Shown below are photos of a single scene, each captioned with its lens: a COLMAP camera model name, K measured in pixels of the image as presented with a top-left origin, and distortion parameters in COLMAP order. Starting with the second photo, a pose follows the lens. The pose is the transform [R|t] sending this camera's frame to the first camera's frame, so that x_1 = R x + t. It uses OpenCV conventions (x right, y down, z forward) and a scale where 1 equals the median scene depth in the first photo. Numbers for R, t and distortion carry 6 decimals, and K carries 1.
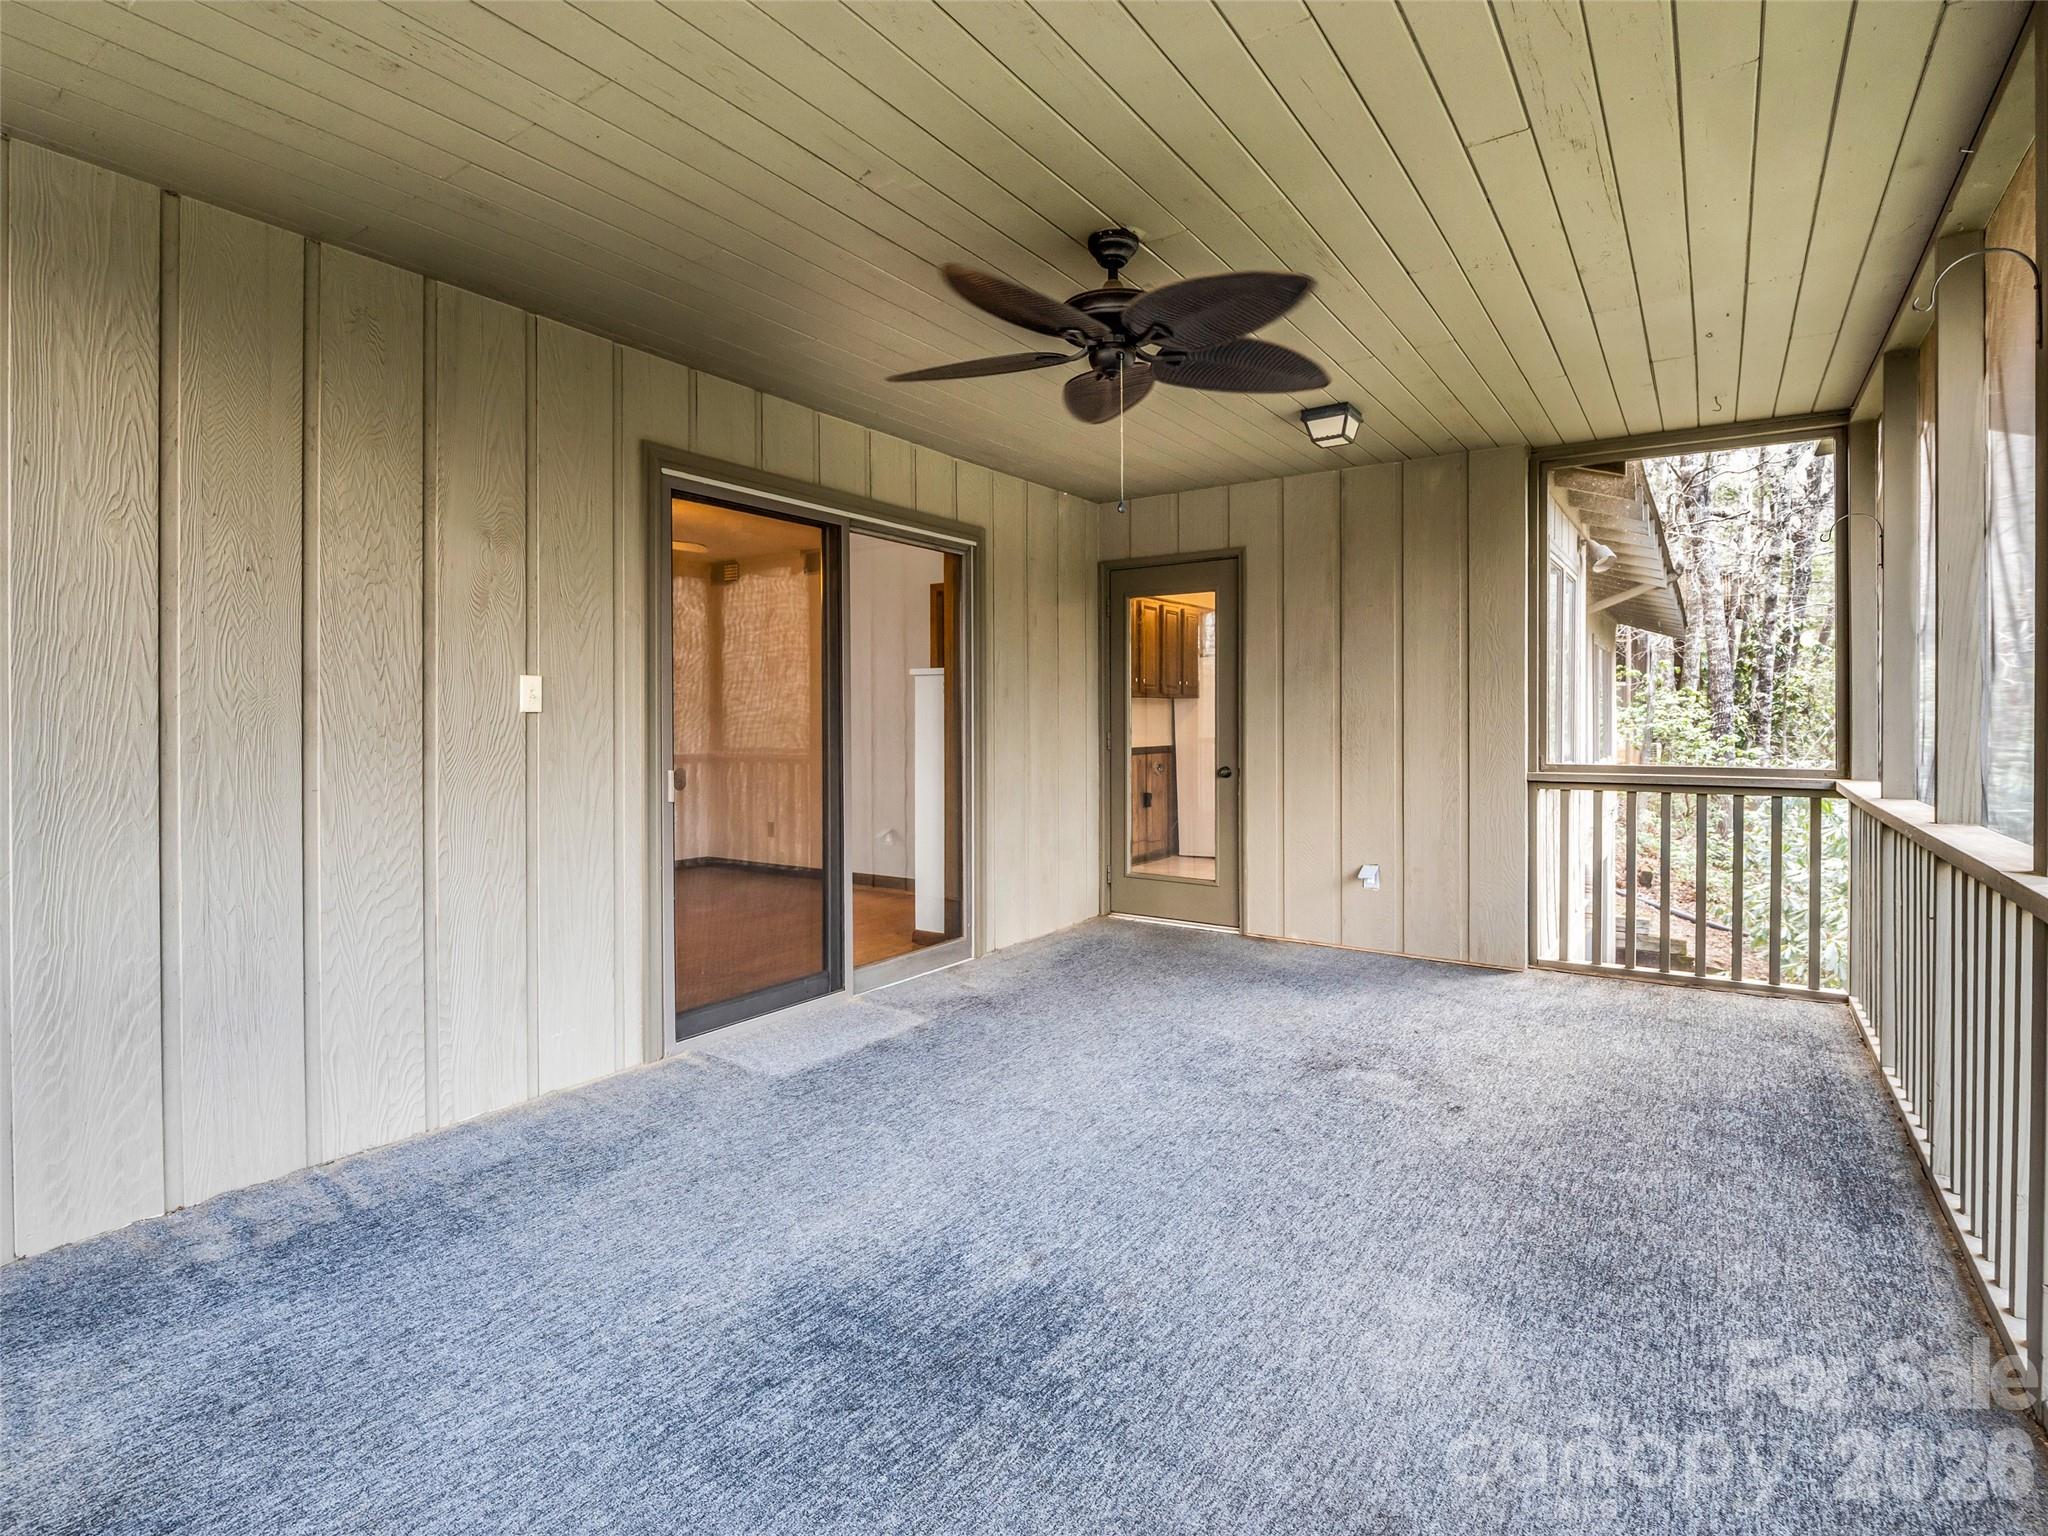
lens RADIAL K [[1091.5, 0, 1024.0], [0, 1091.5, 768.0], [0, 0, 1]] dist [-0.001542, -0.001396]
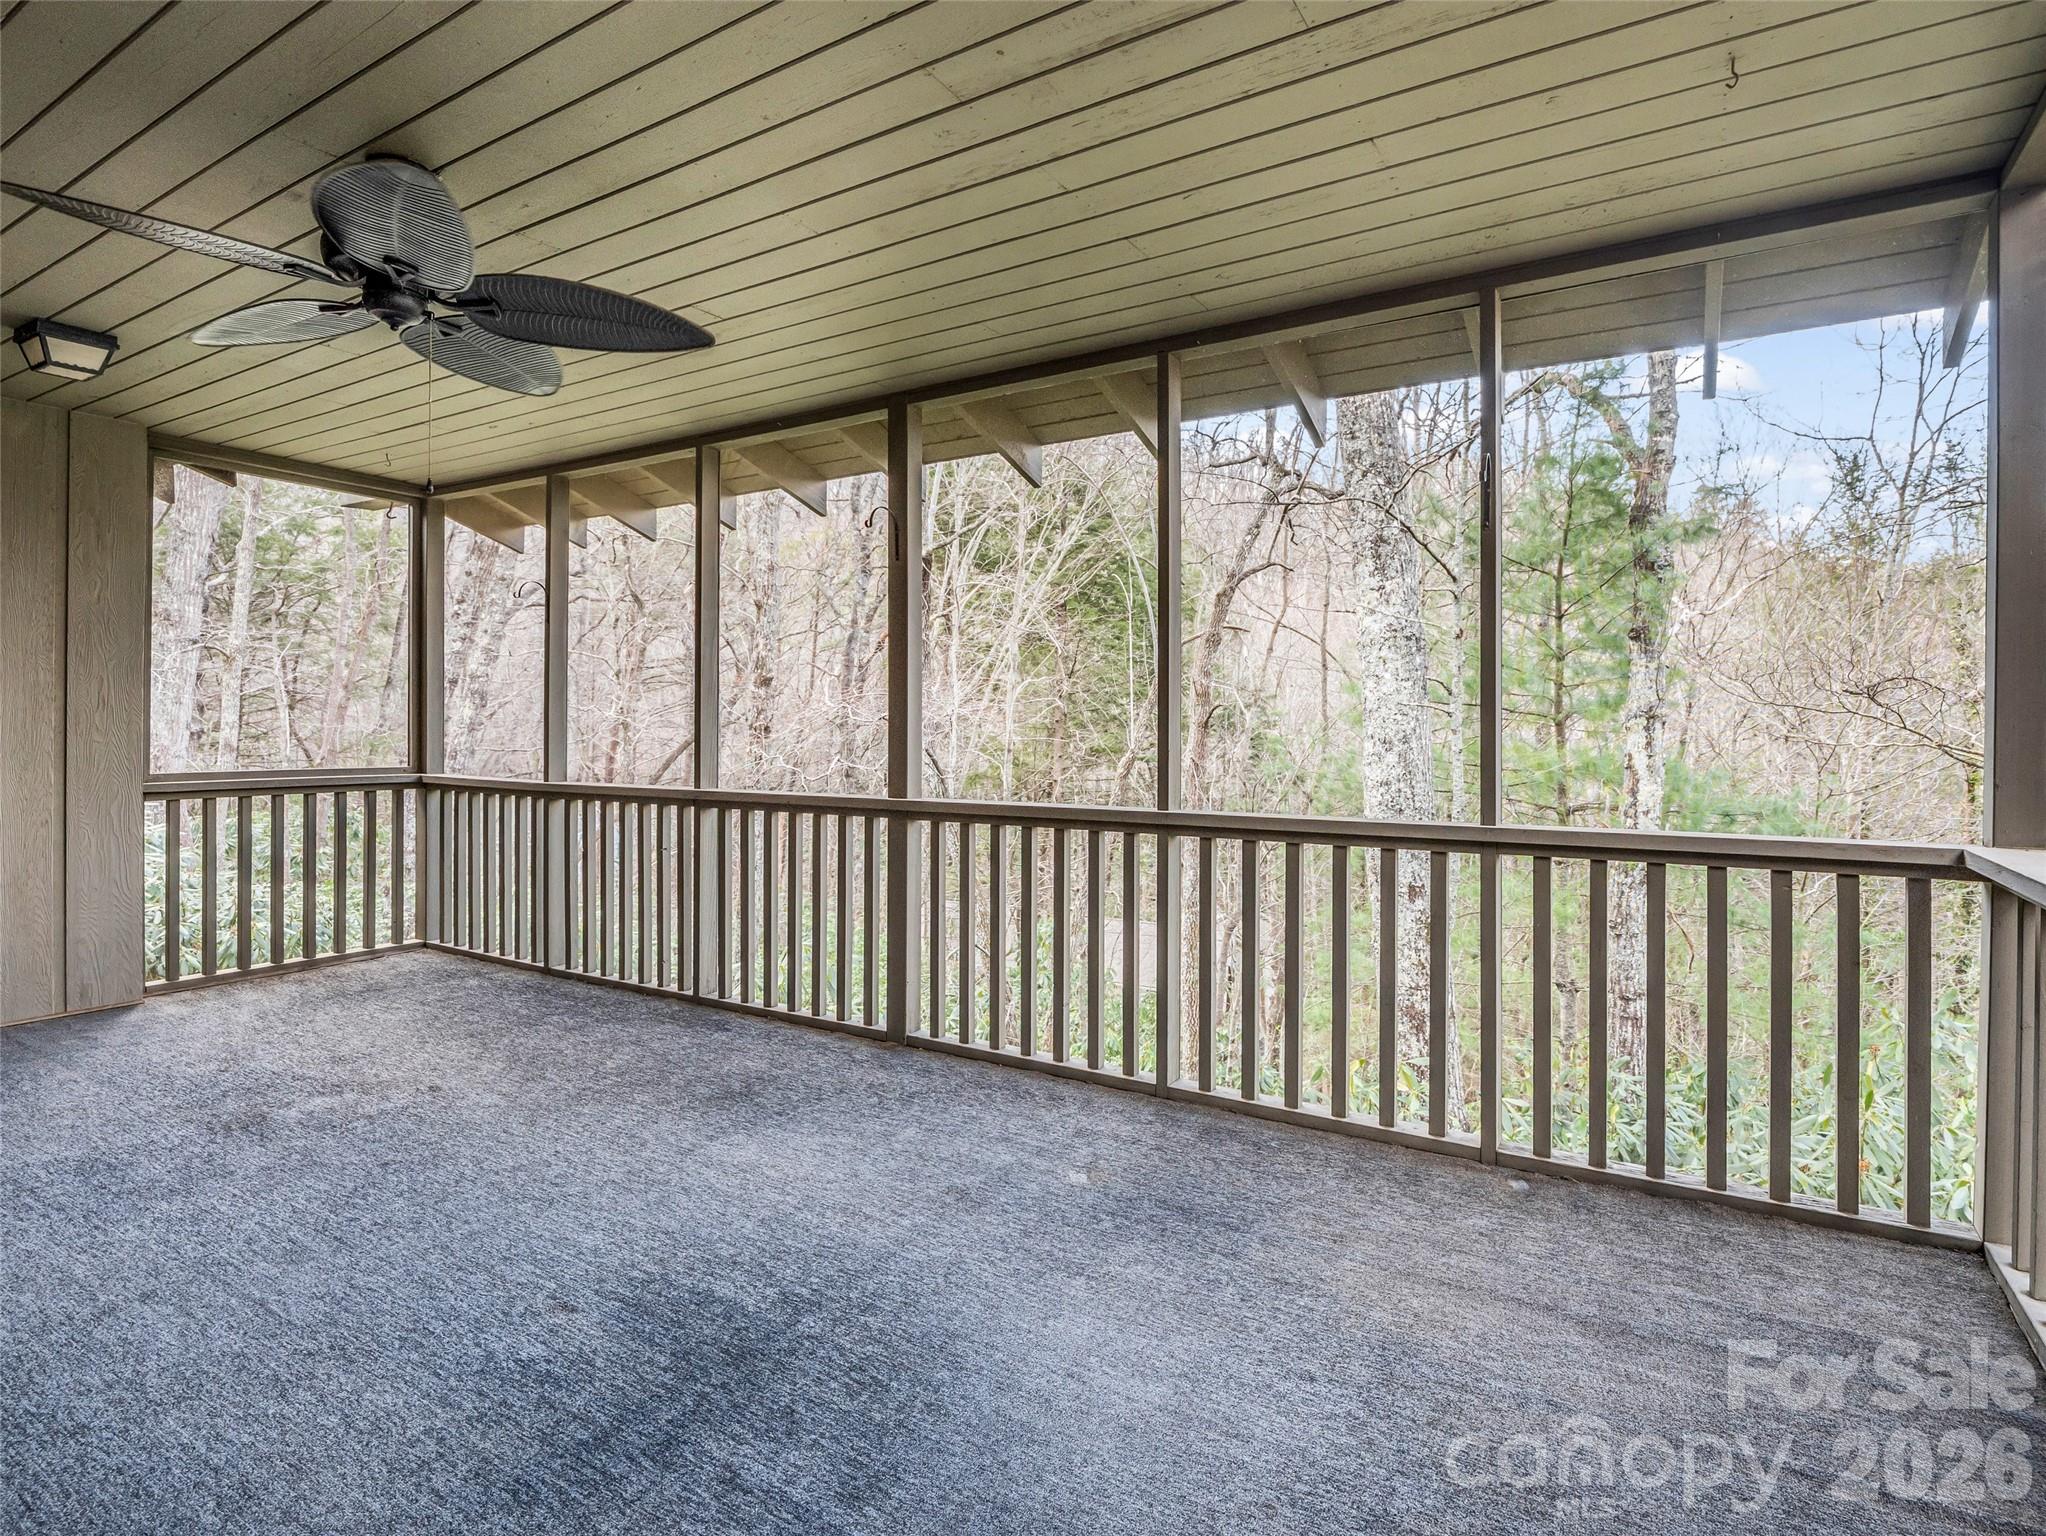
lens RADIAL K [[1000.5, 0, 1028.4], [0, 1000.5, 743.7], [0, 0, 1]] dist [0.001408, 0.000999]
pose [[-0.052205, -0.008654, 0.998599, -0.659824], [0.036926, 0.999262, 0.010590, -0.015000], [-0.997953, 0.037427, -0.051847, 0.495067]]
